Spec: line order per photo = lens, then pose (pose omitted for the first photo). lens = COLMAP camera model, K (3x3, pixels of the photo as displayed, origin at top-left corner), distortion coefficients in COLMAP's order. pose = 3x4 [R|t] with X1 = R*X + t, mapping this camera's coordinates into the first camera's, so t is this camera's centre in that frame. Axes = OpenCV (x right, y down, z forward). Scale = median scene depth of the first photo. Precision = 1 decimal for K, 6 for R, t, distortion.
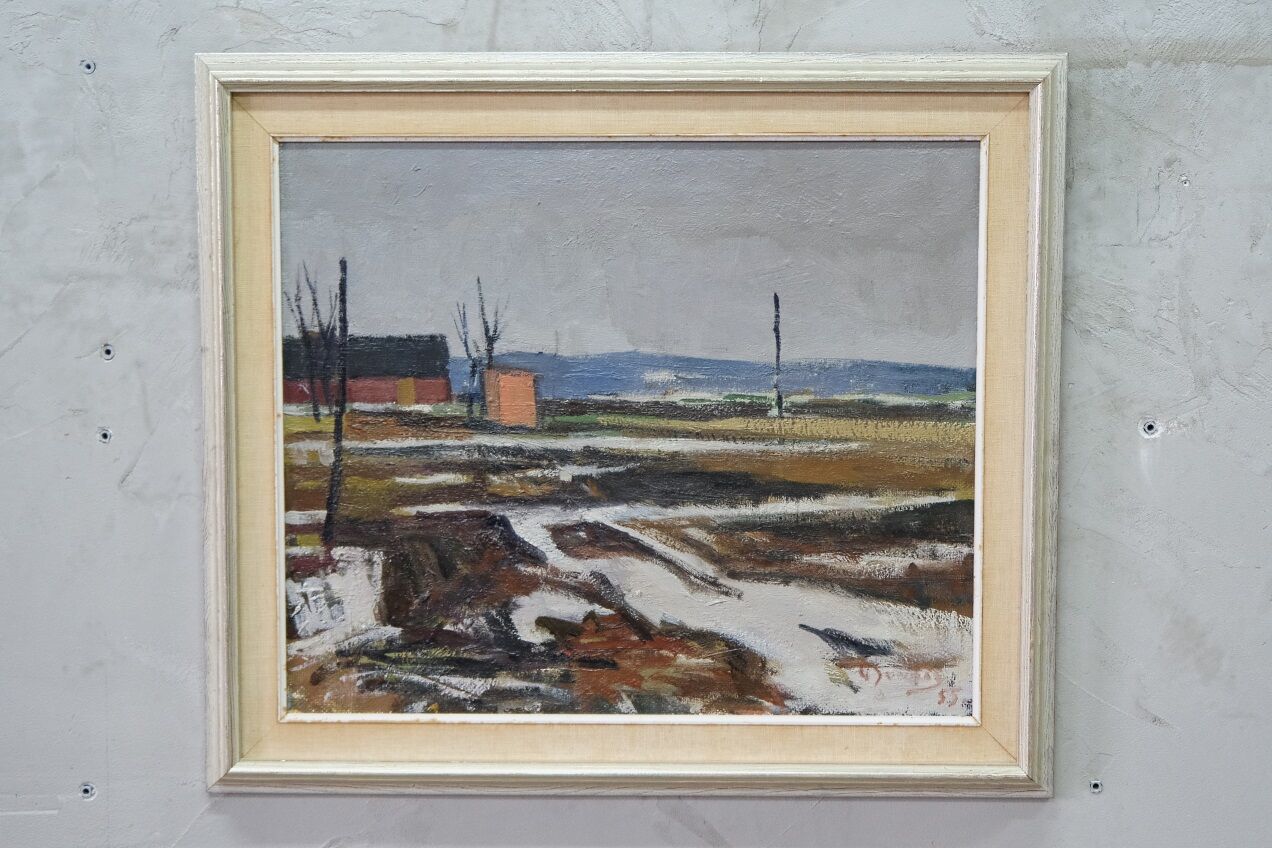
lens RADIAL K [[2121.7, 0, 599.1], [0, 2121.7, 443.0], [0, 0, 1]] dist [-0.024871, 0.000000]
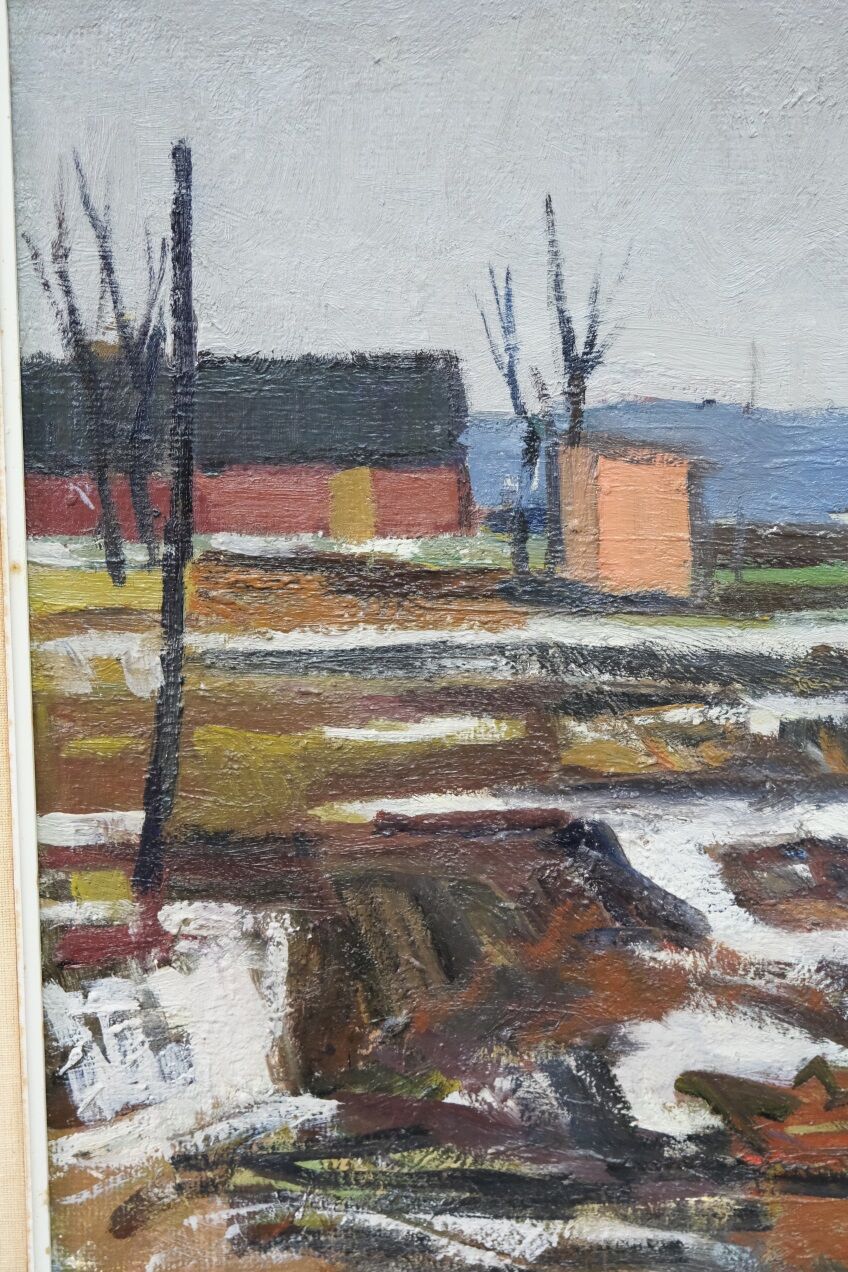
lens RADIAL K [[1932.7, 0, 434.0], [0, 1932.7, 664.8], [0, 0, 1]] dist [0.006468, 0.000000]
pose [[0.999858, -0.000920, 0.016815, -0.081846], [-0.000446, 0.996707, 0.081090, -0.023552], [-0.016835, -0.081086, 0.996565, 0.650386]]
